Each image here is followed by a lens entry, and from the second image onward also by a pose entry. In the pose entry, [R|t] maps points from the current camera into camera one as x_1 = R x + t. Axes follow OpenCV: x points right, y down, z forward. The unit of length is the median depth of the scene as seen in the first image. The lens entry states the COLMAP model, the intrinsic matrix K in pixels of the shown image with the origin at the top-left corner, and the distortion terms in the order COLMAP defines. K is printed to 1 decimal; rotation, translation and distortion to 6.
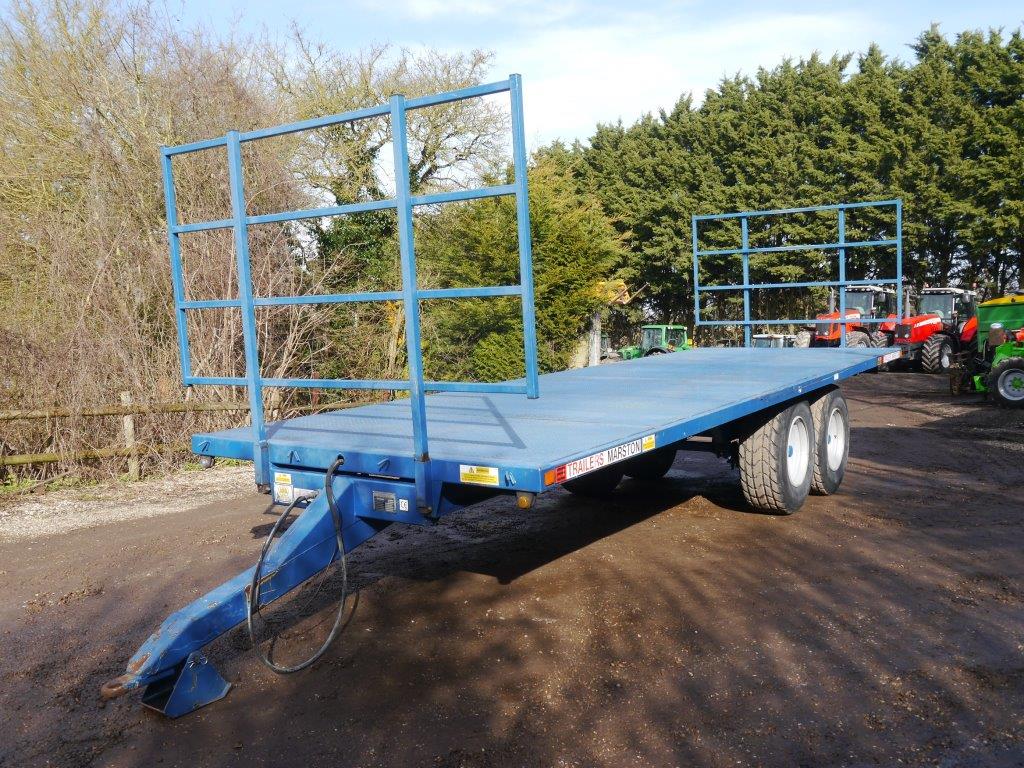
lens RADIAL K [[947.1, 0, 515.0], [0, 947.1, 384.9], [0, 0, 1]] dist [-0.004693, 0.003359]
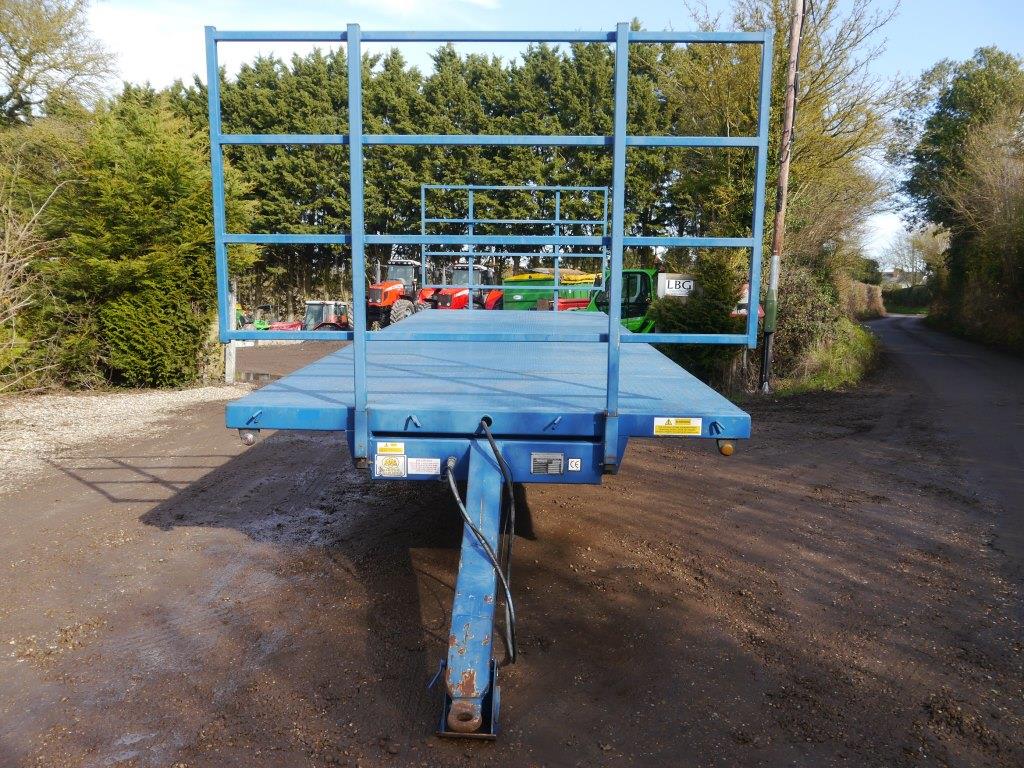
lens RADIAL K [[861.0, 0, 506.9], [0, 861.0, 387.4], [0, 0, 1]] dist [-0.028122, 0.008817]
pose [[0.830905, -0.034850, 0.555321, -0.422321], [0.010364, 0.998833, 0.047177, 0.006030], [-0.556317, -0.033444, 0.830297, 0.216438]]
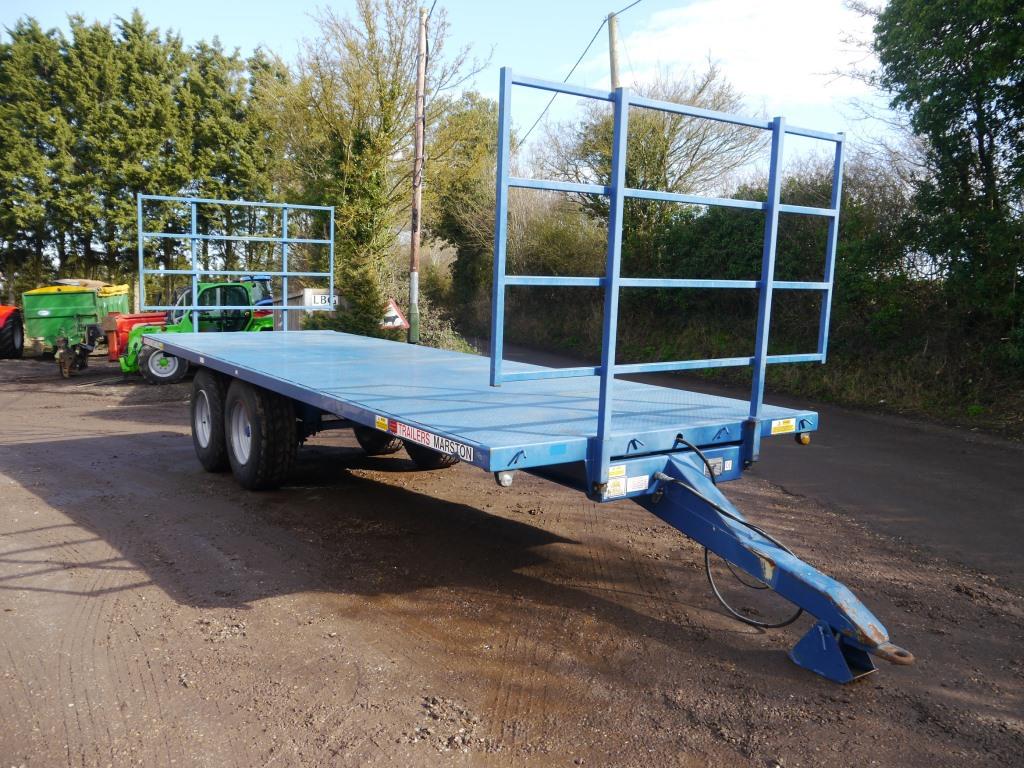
lens RADIAL K [[861.0, 0, 506.9], [0, 861.0, 387.4], [0, 0, 1]] dist [-0.028122, 0.008817]
pose [[0.341434, -0.076203, 0.936812, -0.773793], [0.053789, 0.996659, 0.061466, -0.030495], [-0.938365, 0.029404, 0.344392, 0.582728]]
